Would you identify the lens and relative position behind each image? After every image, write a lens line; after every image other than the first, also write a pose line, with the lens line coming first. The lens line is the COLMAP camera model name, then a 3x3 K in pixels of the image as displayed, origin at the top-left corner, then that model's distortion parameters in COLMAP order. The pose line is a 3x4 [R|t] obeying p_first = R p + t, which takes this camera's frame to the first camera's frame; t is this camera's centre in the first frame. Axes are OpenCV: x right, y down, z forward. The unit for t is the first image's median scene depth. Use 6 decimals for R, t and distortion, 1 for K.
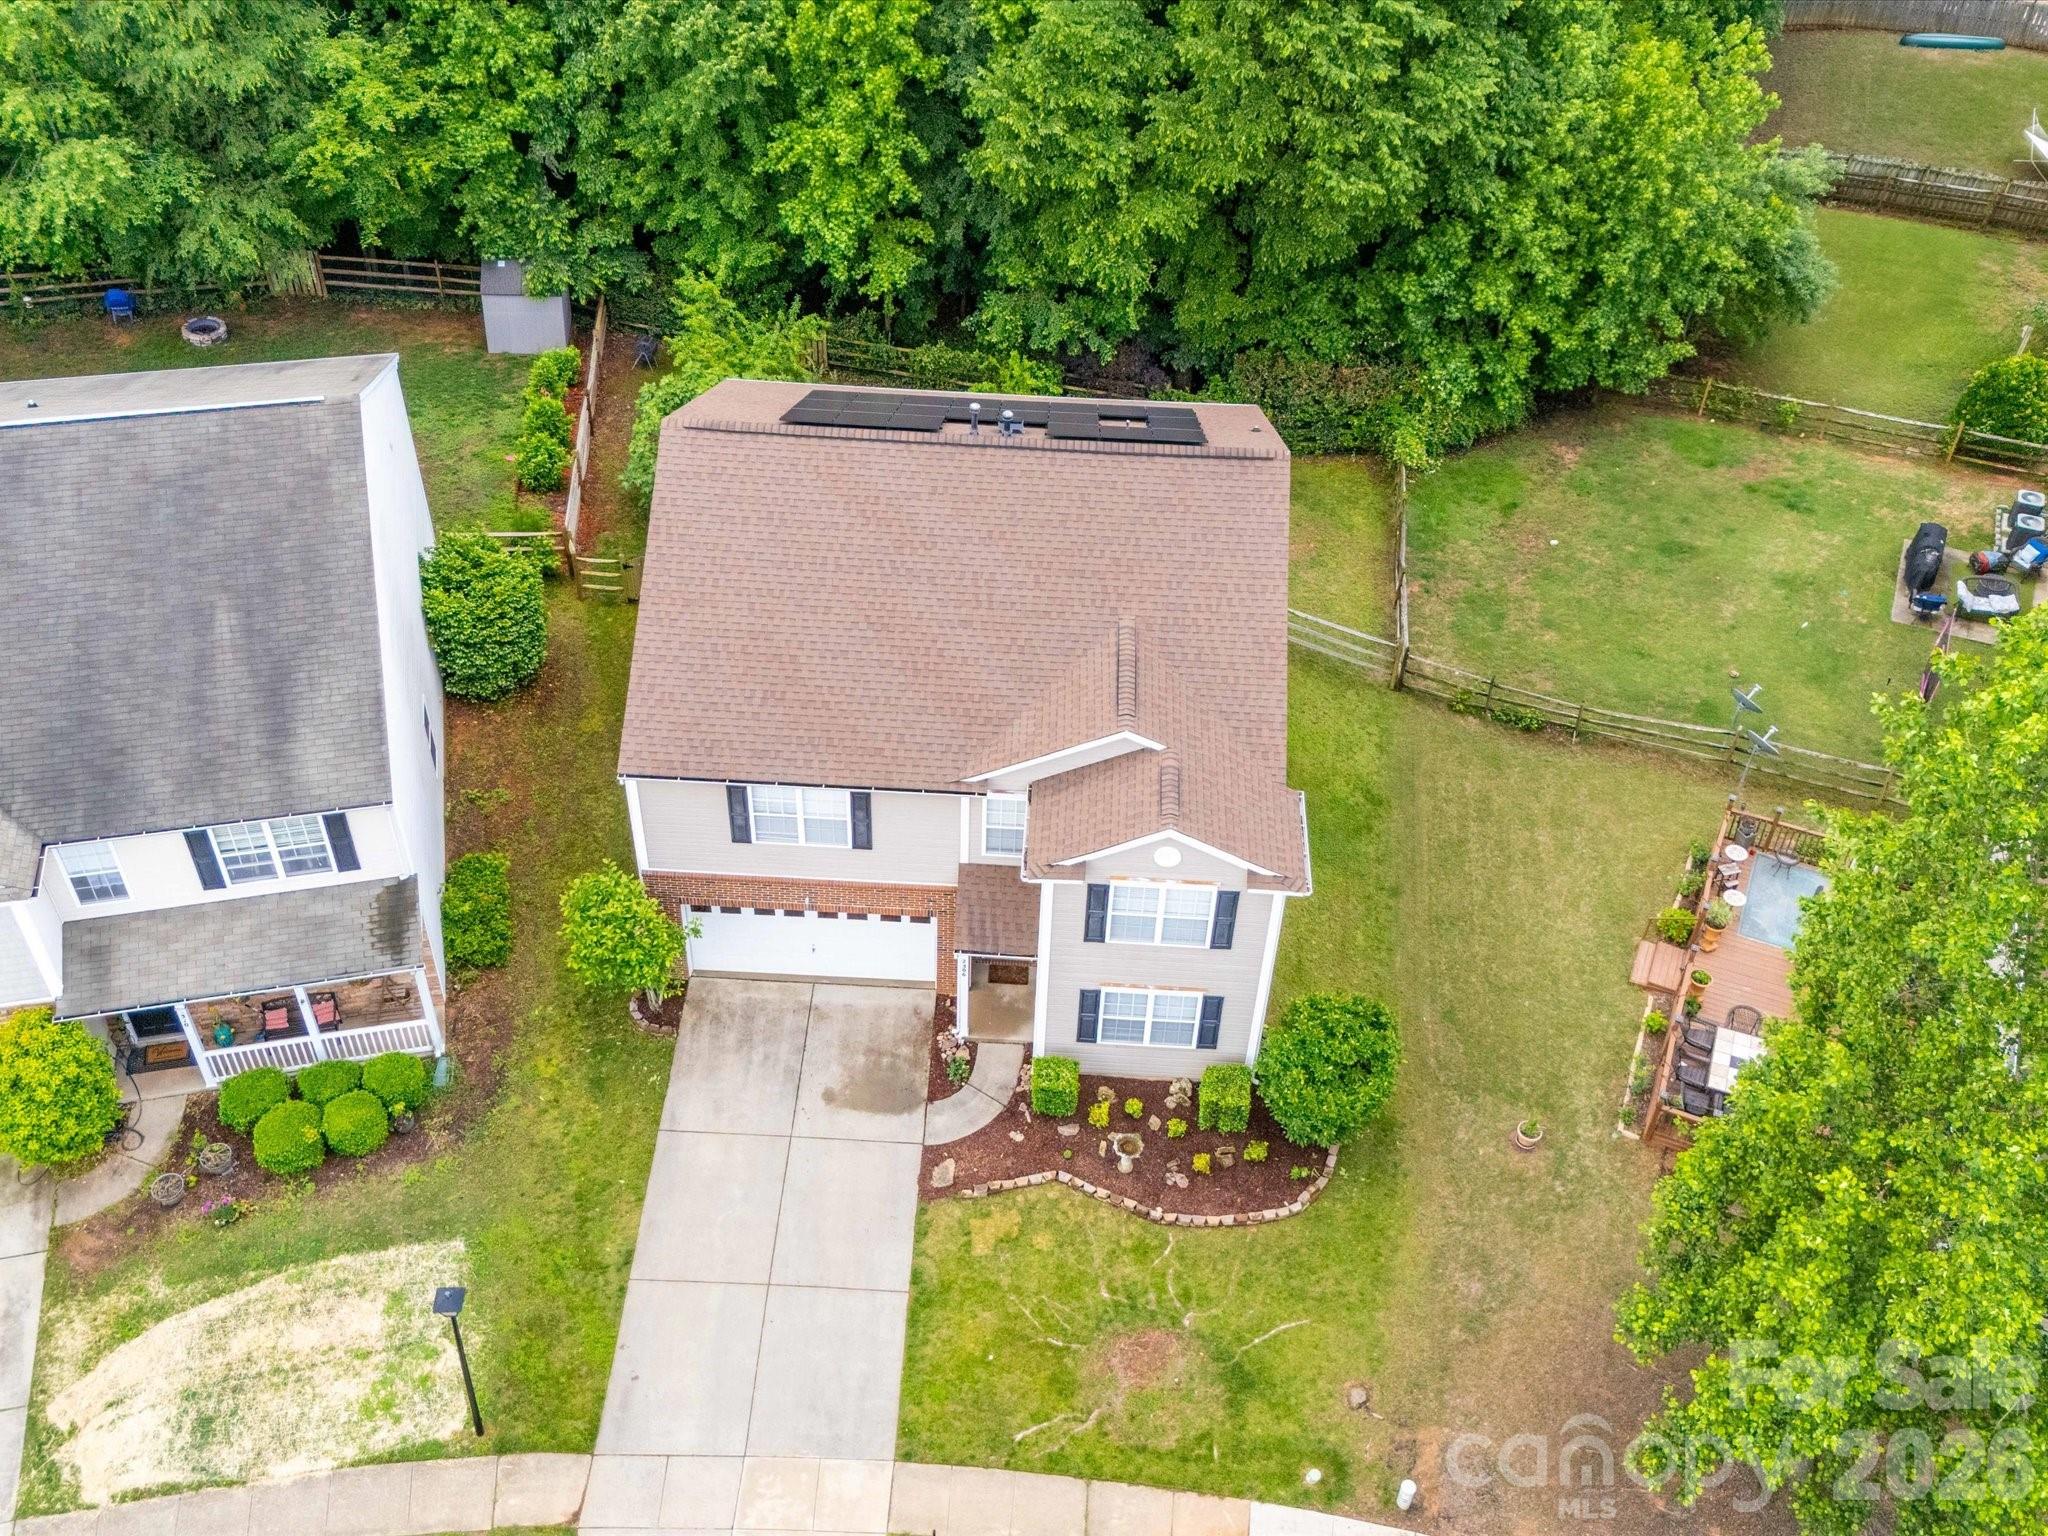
lens RADIAL K [[2016.7, 0, 1011.5], [0, 2016.7, 784.3], [0, 0, 1]] dist [0.053752, 0.000000]
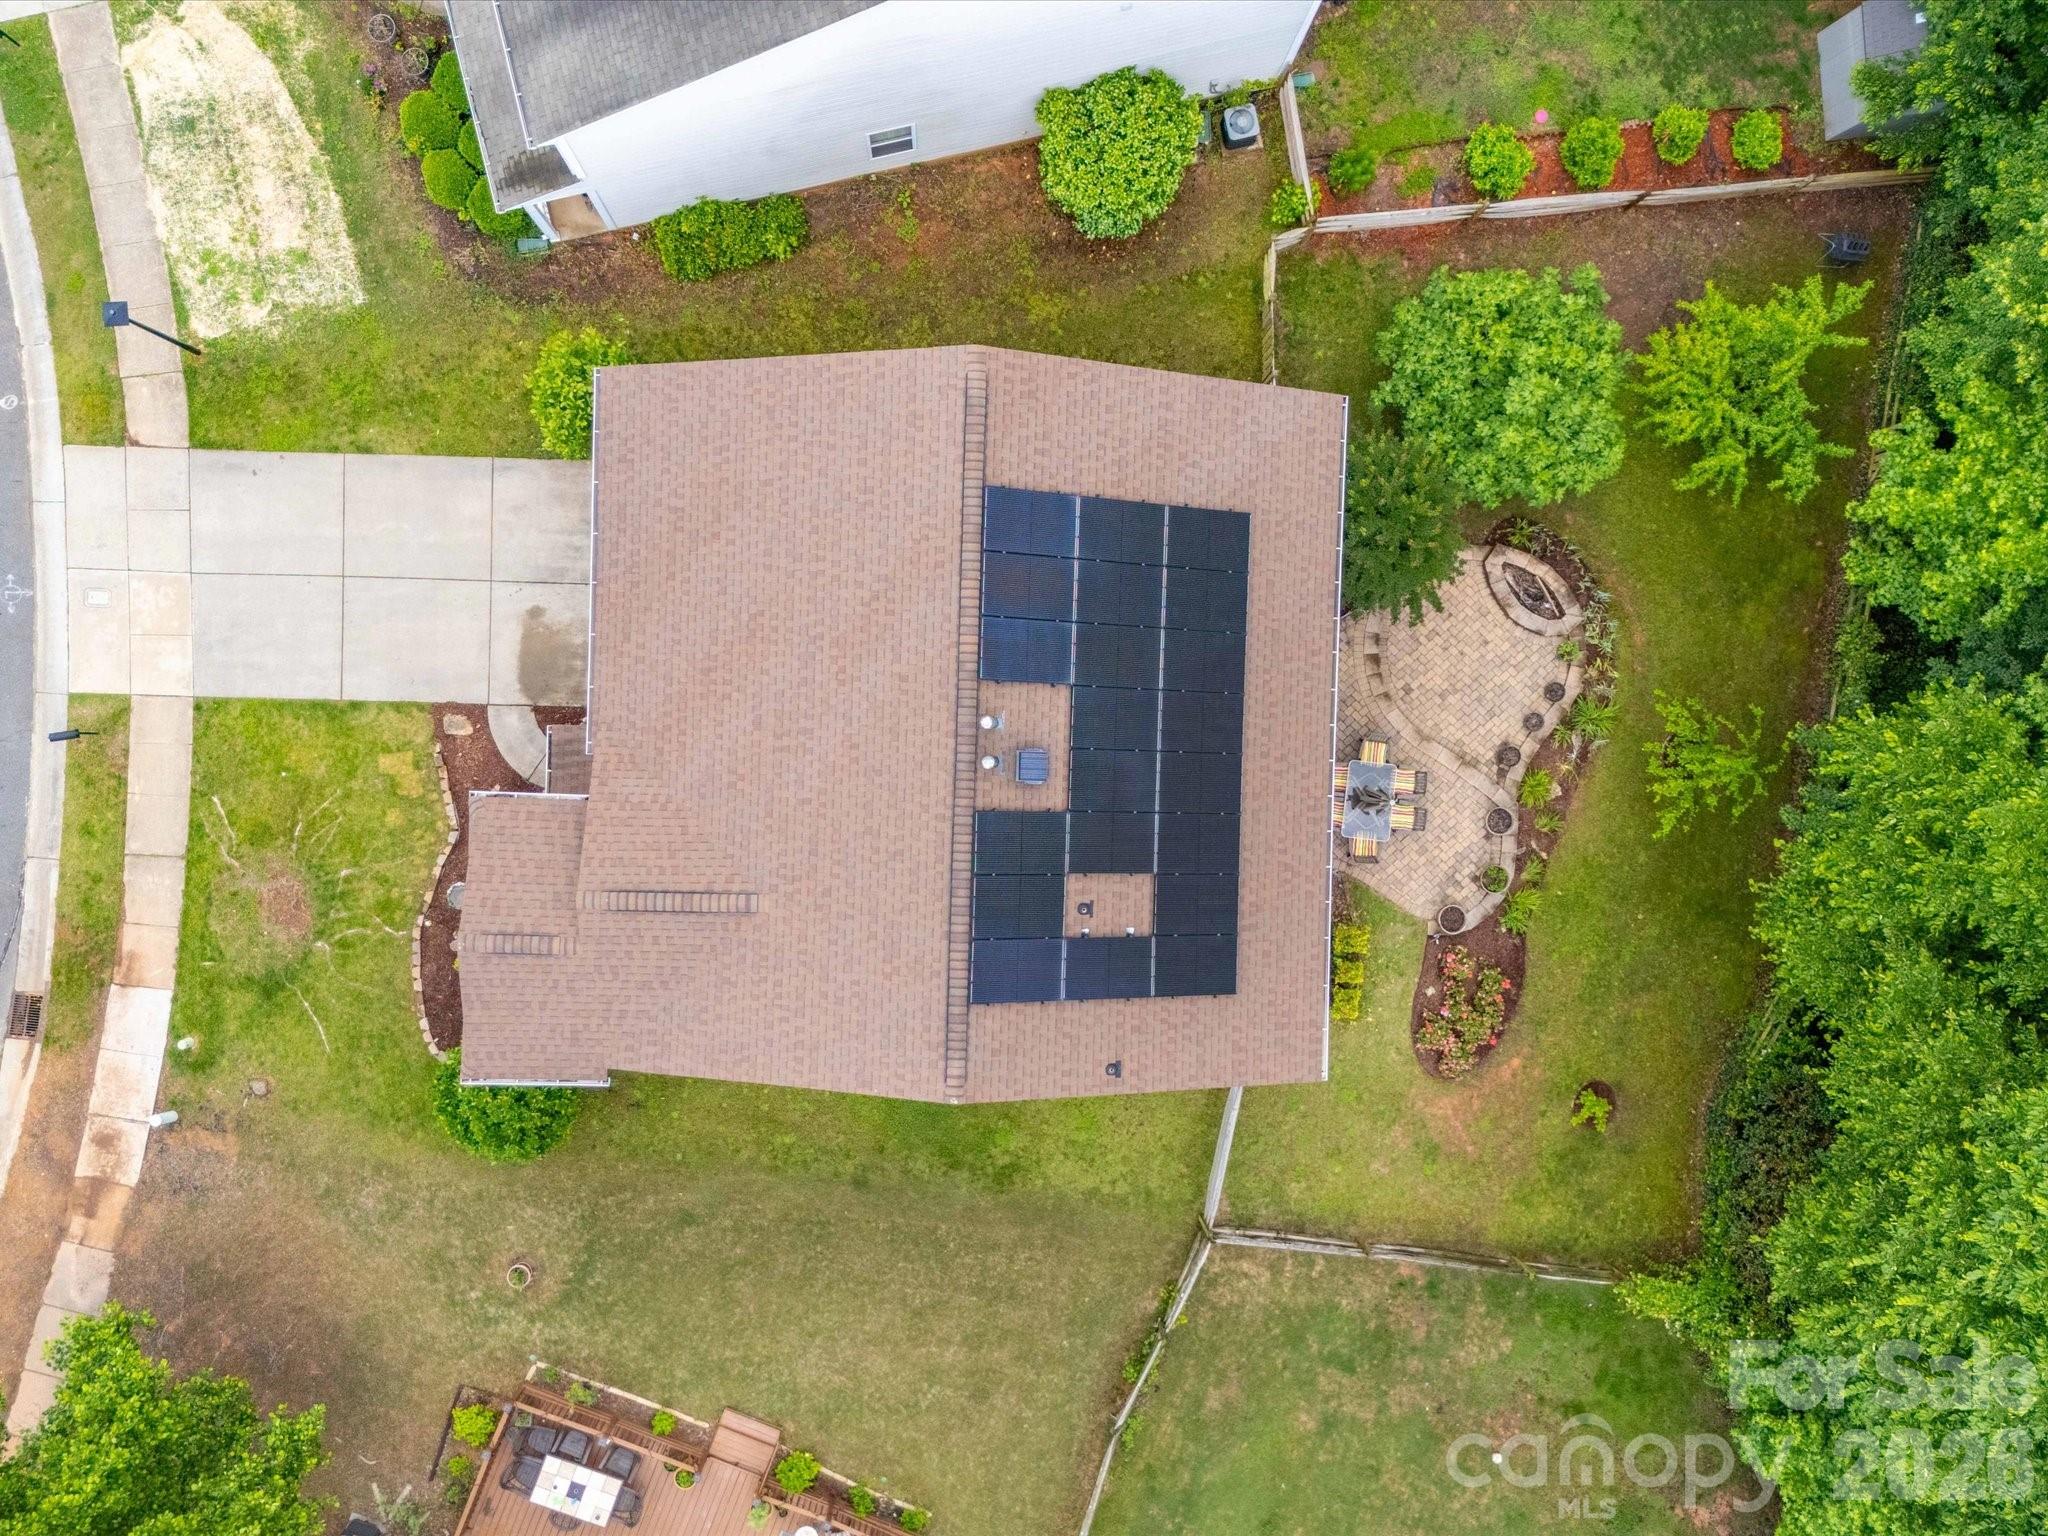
lens RADIAL K [[2016.7, 0, 1014.6], [0, 2016.7, 773.4], [0, 0, 1]] dist [0.053752, 0.000000]
pose [[0.021479, 0.999408, -0.026887, 0.026399], [-0.710052, 0.034182, 0.703319, -0.740092], [0.703821, 0.003985, 0.710366, 0.413078]]
